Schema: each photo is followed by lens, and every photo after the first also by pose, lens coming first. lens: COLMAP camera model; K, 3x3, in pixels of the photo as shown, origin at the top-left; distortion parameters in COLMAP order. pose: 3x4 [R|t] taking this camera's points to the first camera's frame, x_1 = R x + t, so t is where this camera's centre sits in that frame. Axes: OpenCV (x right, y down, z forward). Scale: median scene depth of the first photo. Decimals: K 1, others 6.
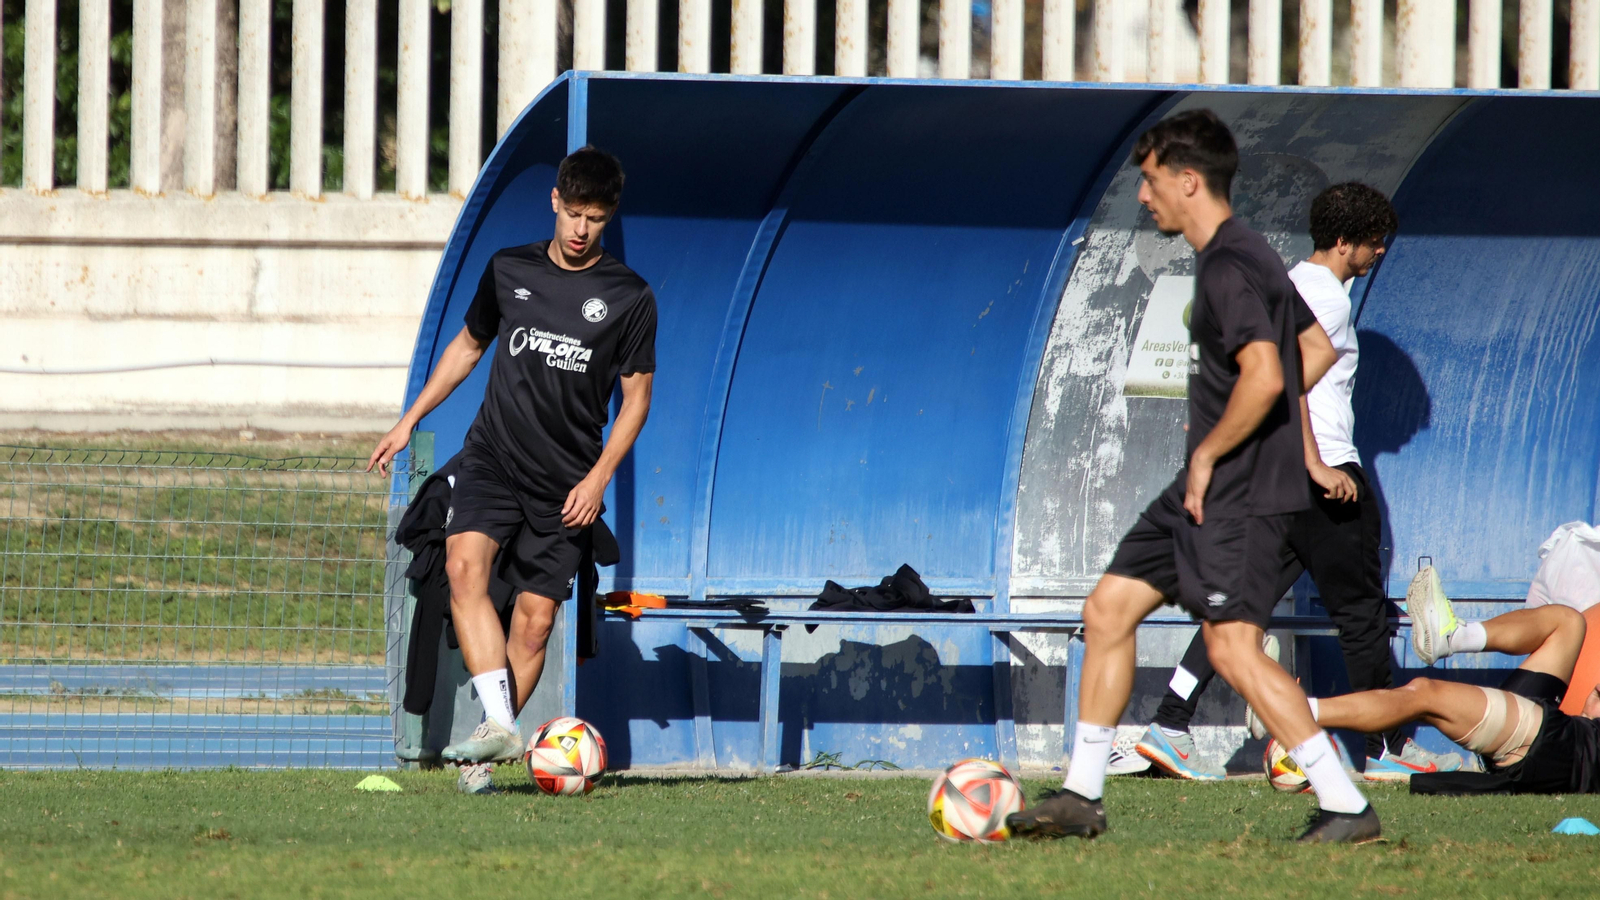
lens RADIAL K [[8975.2, 0, 880.0], [0, 8975.2, 448.4], [0, 0, 1]] dist [0.008751, 7.594888]
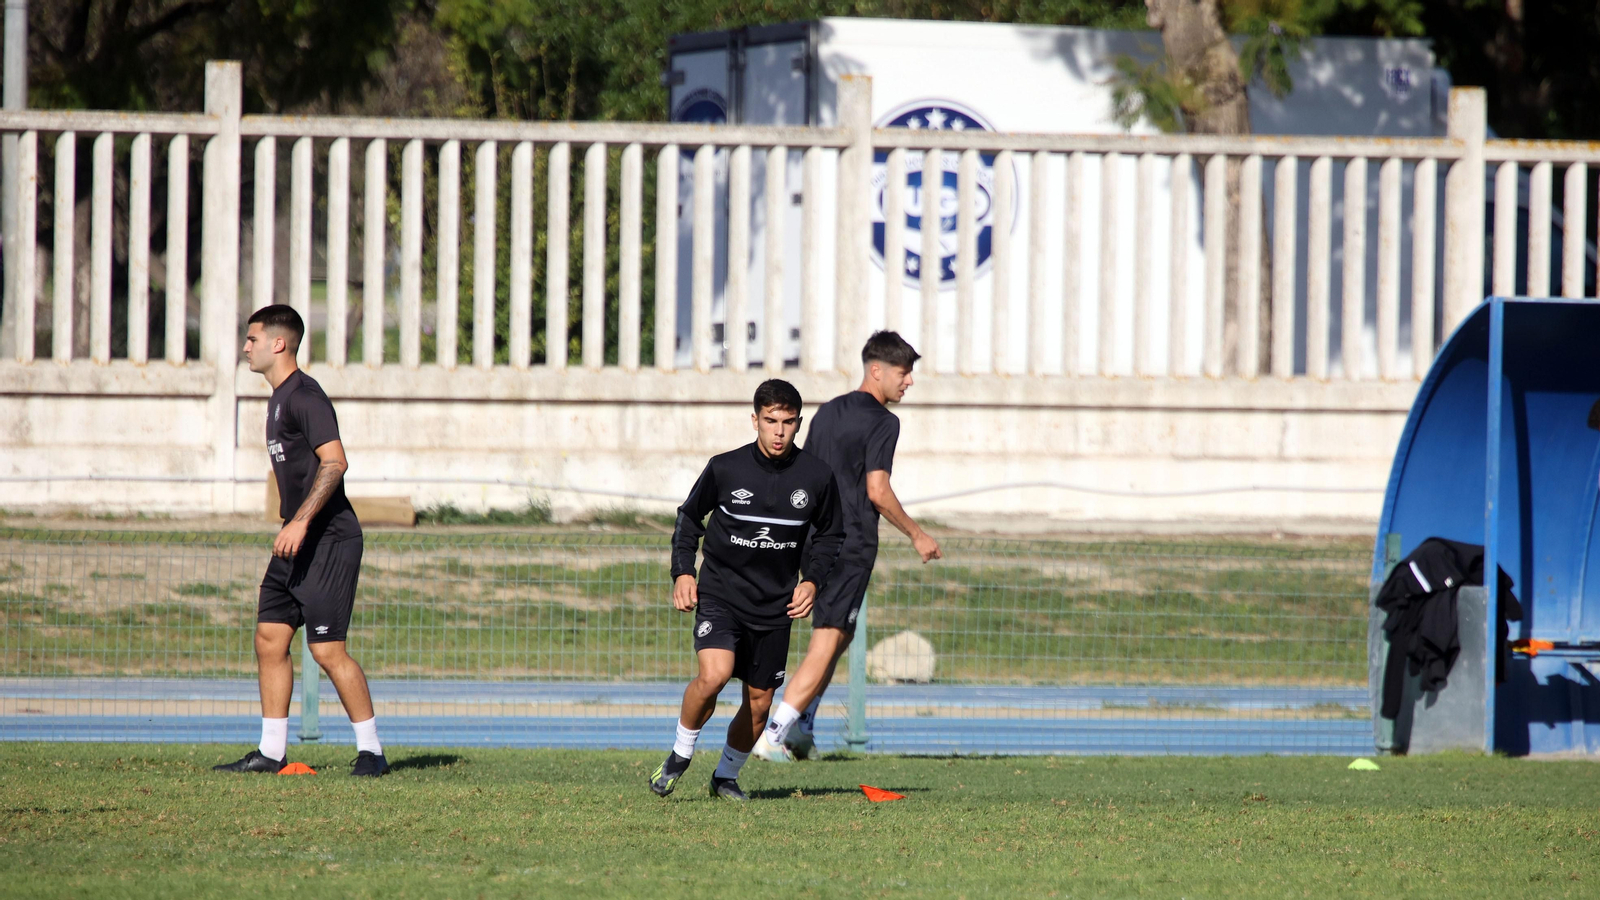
lens RADIAL K [[8975.2, 0, 880.0], [0, 8975.2, 448.4], [0, 0, 1]] dist [0.008751, 7.594888]
pose [[0.995129, 0.000954, -0.098581, 0.012383], [-0.003513, 0.999661, -0.025783, 0.023071], [0.098523, 0.026004, 0.994795, -0.519706]]
